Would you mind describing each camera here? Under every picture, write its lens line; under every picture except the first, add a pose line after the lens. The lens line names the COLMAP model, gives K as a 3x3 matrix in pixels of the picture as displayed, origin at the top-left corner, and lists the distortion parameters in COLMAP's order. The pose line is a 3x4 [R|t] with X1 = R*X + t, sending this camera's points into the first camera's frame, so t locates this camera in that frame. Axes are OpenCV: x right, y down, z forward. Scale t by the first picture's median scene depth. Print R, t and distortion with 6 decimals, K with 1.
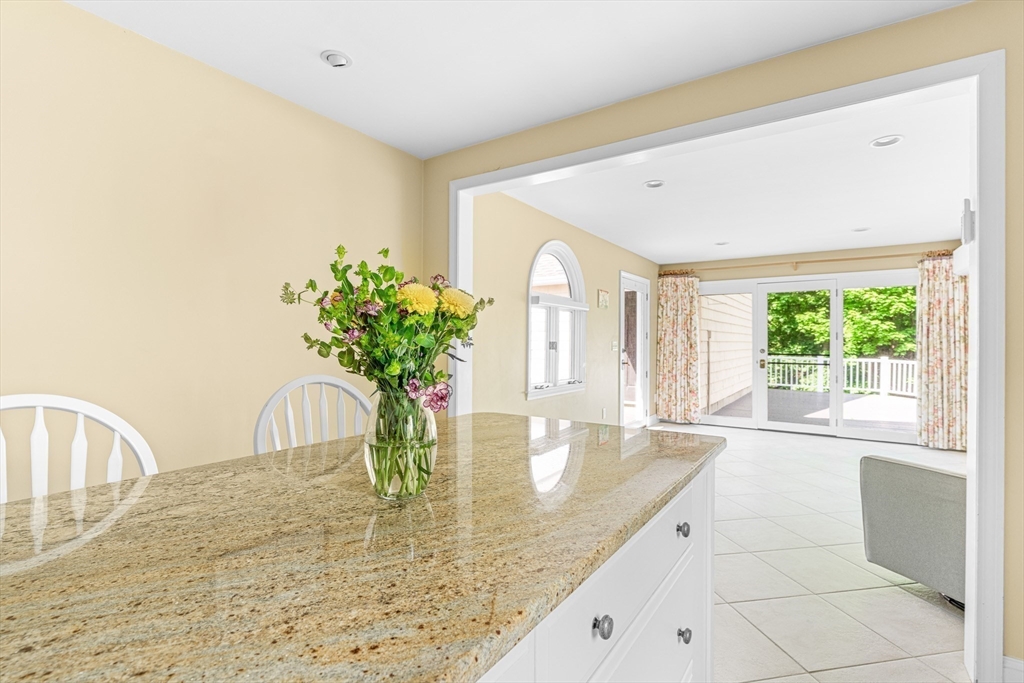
lens RADIAL K [[479.0, 0, 511.7], [0, 479.0, 342.0], [0, 0, 1]] dist [-0.008883, -0.000711]
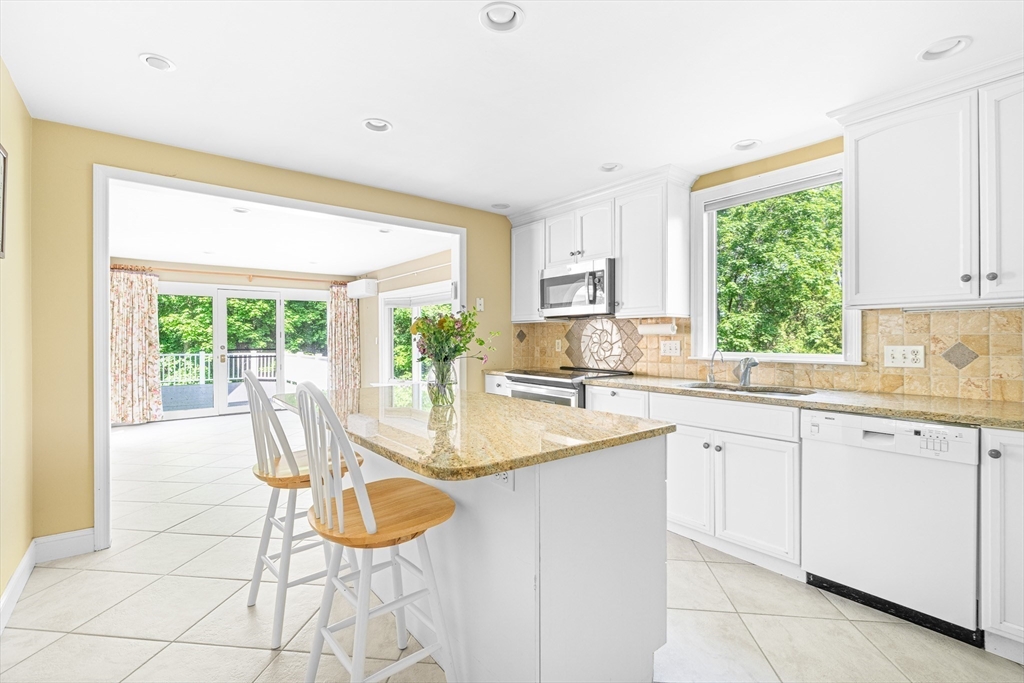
lens RADIAL K [[465.0, 0, 512.4], [0, 465.0, 338.0], [0, 0, 1]] dist [-0.001710, 0.000518]
pose [[0.300975, -0.003137, 0.953627, -0.318975], [0.010844, 0.999941, -0.000133, 0.003188], [-0.953570, 0.010381, 0.300992, -0.012276]]
